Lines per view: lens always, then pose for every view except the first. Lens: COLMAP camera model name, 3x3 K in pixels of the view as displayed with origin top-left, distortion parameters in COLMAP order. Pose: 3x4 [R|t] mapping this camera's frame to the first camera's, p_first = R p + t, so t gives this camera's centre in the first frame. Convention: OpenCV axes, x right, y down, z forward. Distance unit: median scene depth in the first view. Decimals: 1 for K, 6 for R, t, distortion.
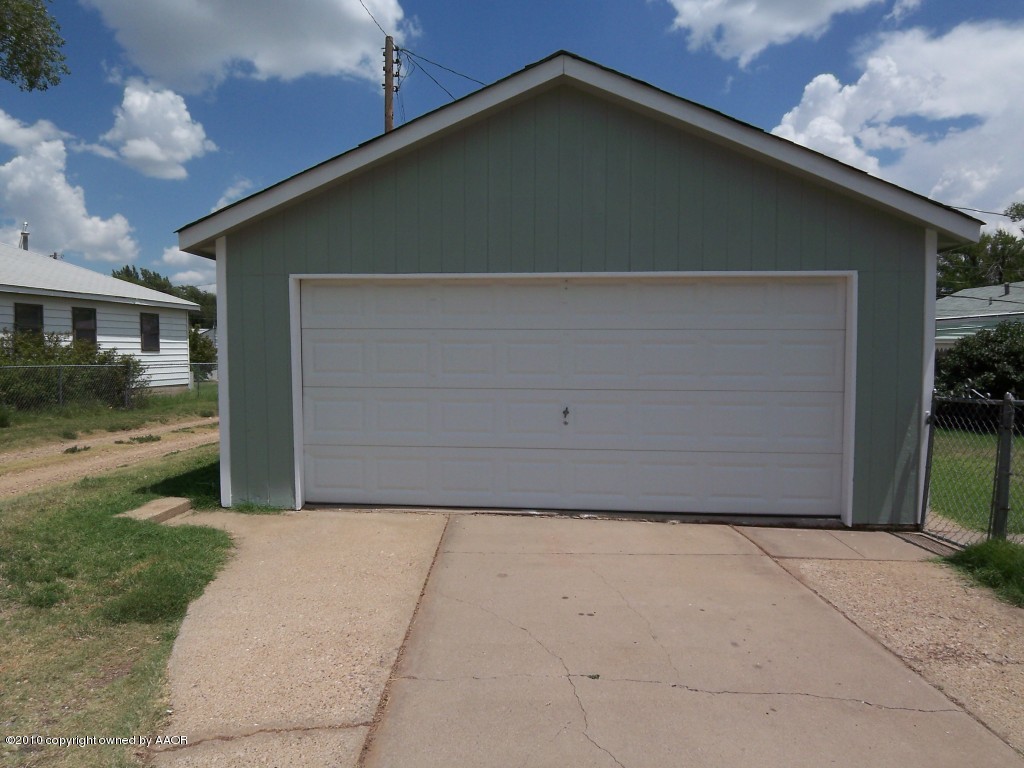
lens RADIAL K [[686.1, 0, 445.1], [0, 686.1, 383.0], [0, 0, 1]] dist [0.003903, -0.060059]
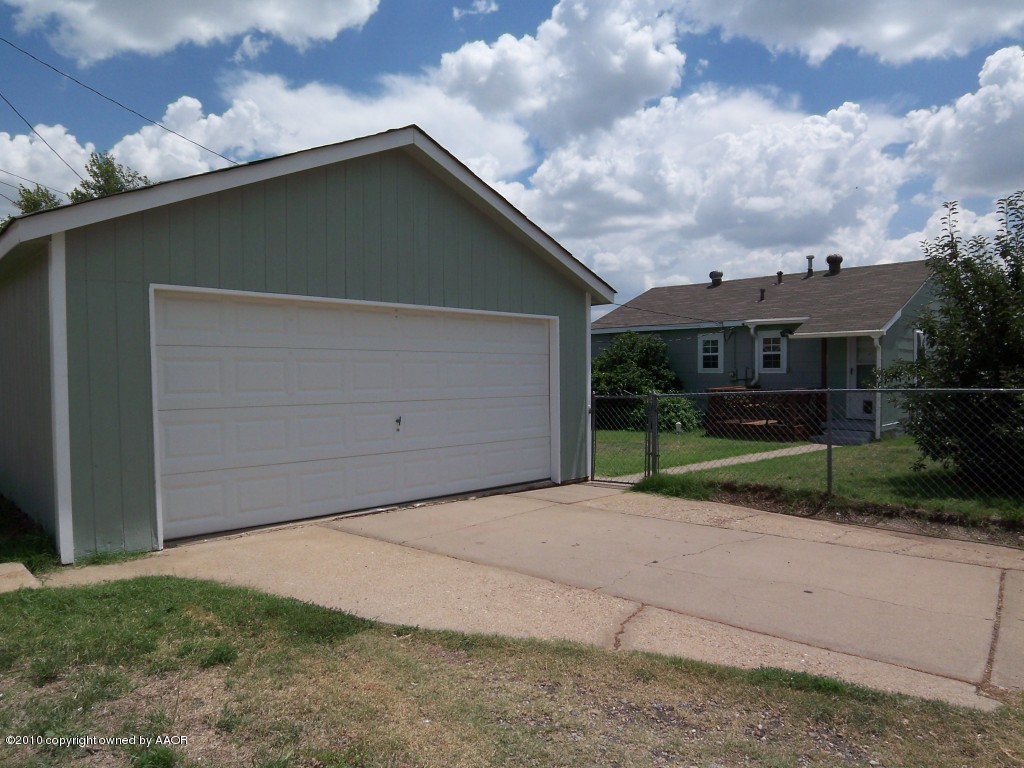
lens RADIAL K [[683.5, 0, 523.4], [0, 683.5, 389.2], [0, 0, 1]] dist [-0.031018, -0.022878]
pose [[0.634207, -0.025428, 0.772745, -0.639579], [0.038619, 0.999253, 0.001186, -0.005277], [-0.772199, 0.029090, 0.634715, 0.086778]]
